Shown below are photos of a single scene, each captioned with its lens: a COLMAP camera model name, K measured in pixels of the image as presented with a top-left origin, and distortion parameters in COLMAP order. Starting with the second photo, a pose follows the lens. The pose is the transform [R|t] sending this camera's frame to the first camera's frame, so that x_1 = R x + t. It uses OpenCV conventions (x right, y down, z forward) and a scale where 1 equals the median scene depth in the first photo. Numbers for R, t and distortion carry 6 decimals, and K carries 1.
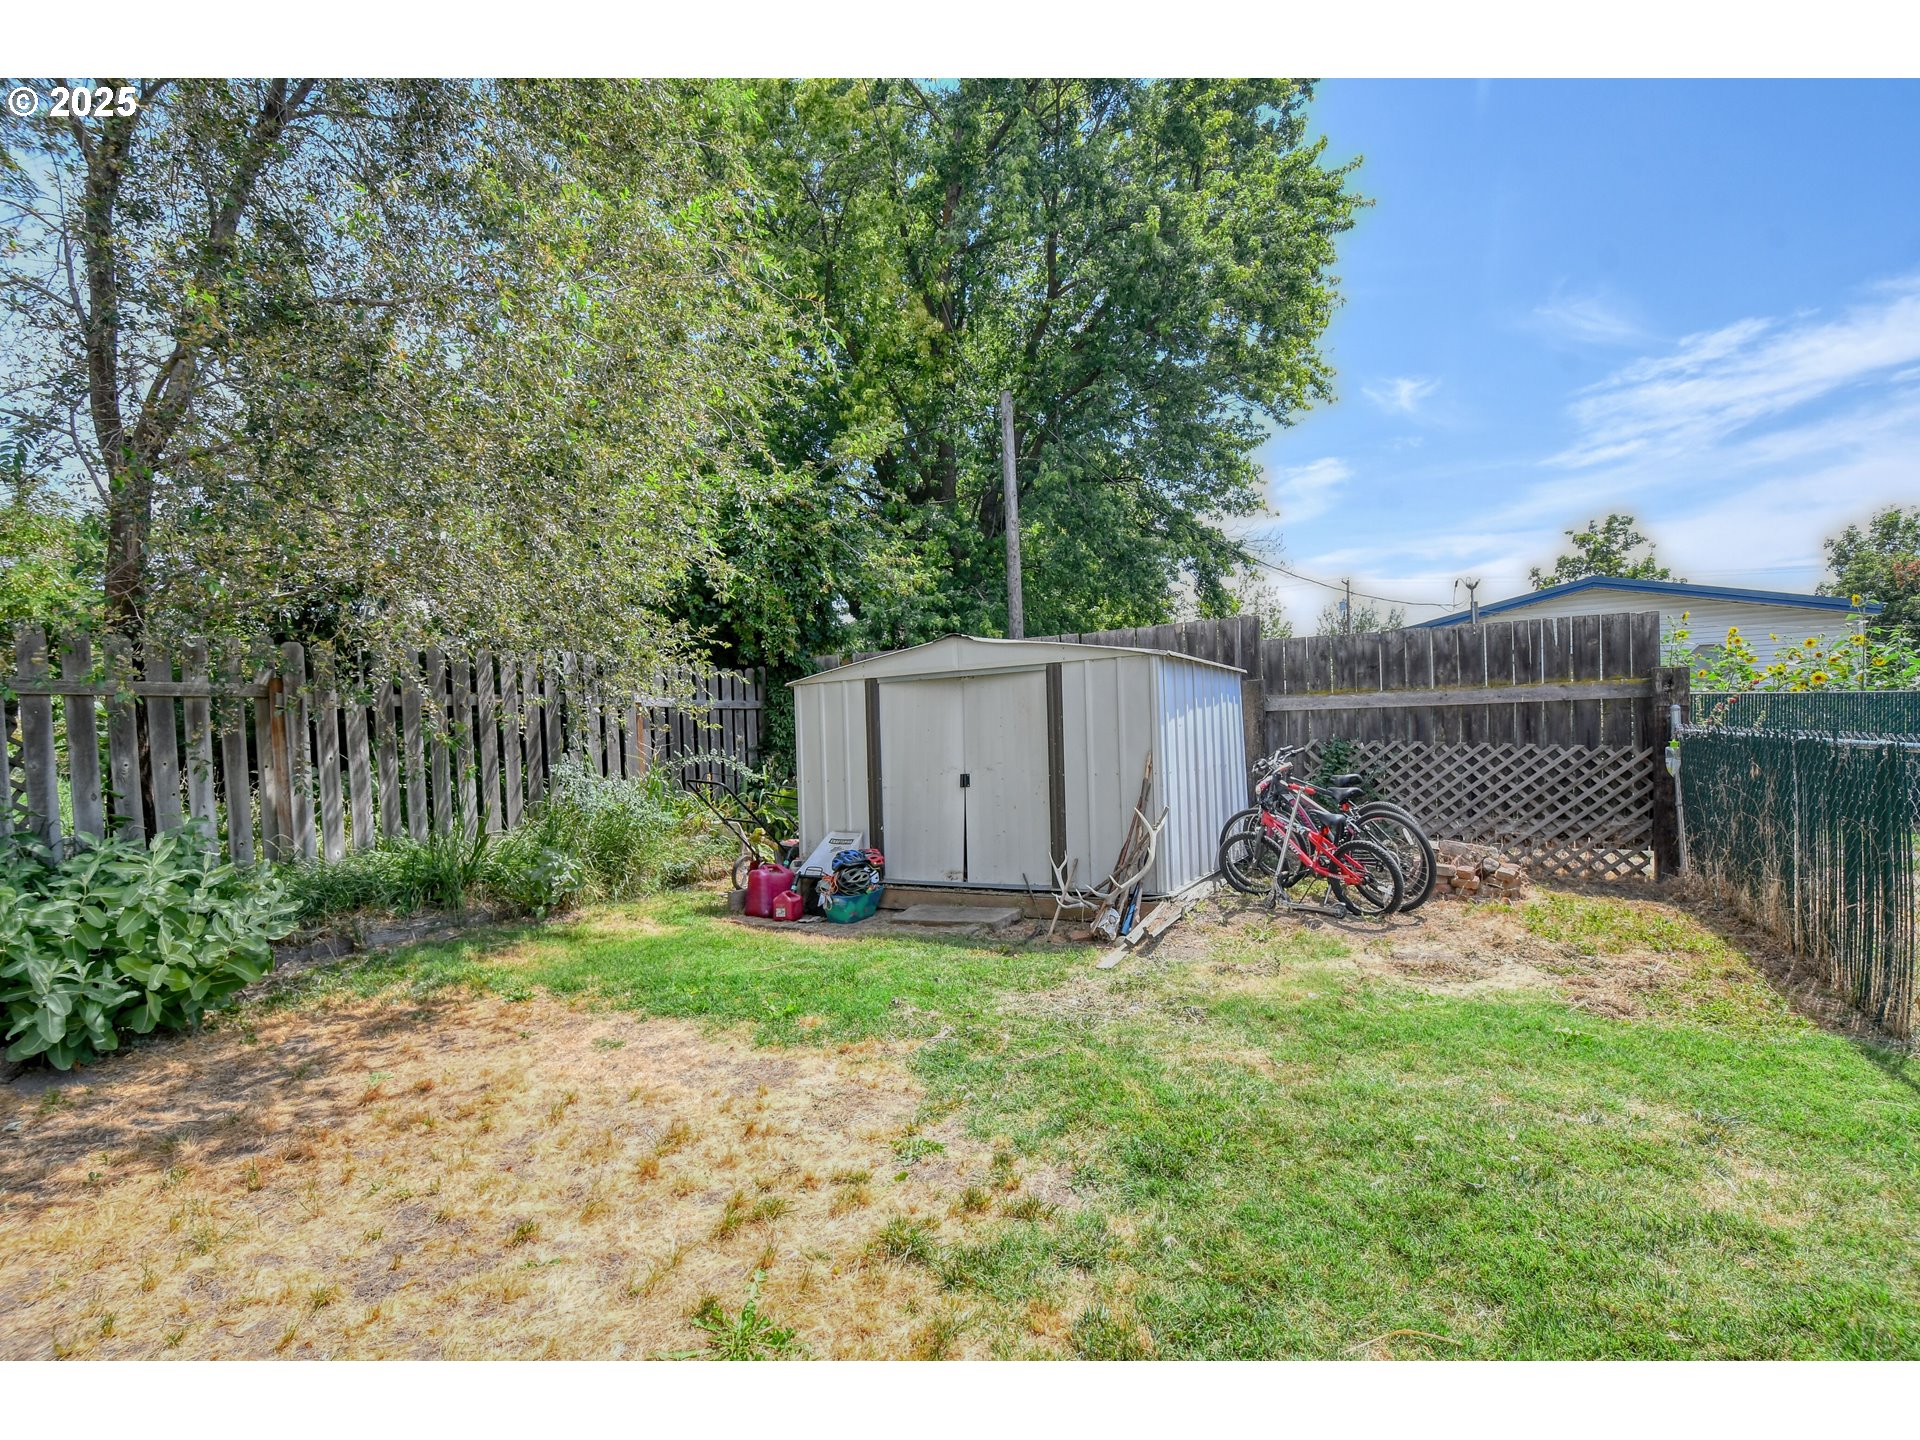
lens RADIAL K [[936.2, 0, 956.3], [0, 936.2, 727.5], [0, 0, 1]] dist [-0.002168, -0.001182]
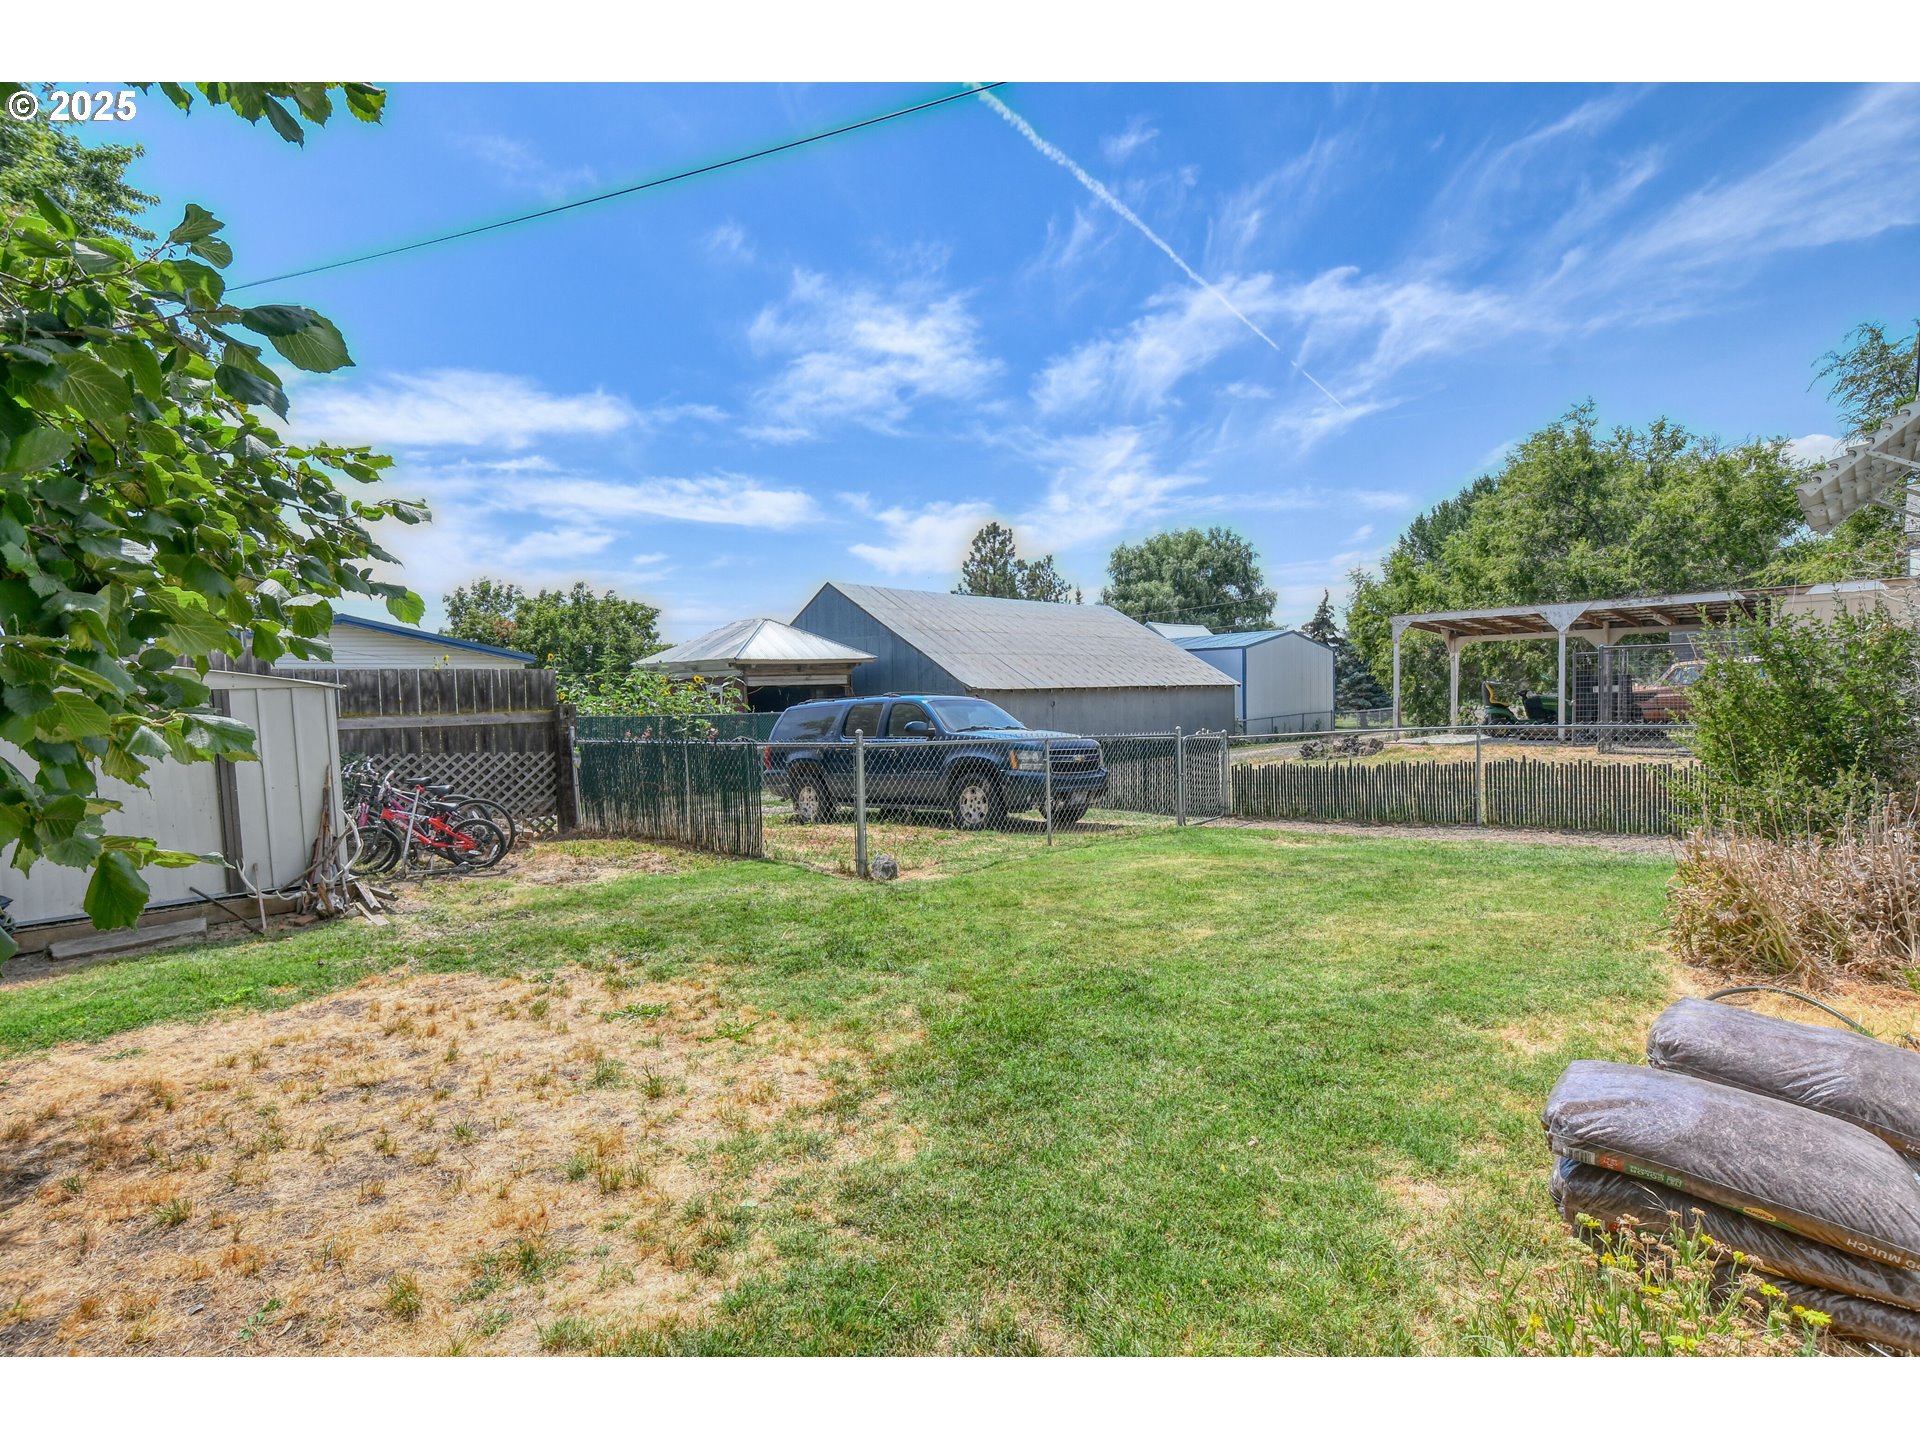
lens RADIAL K [[936.2, 0, 956.3], [0, 936.2, 727.5], [0, 0, 1]] dist [-0.002168, -0.001182]
pose [[0.259136, -0.003195, 0.965836, -0.630966], [0.019294, 0.999812, -0.001870, -0.005398], [-0.965648, 0.019120, 0.259149, -0.101081]]
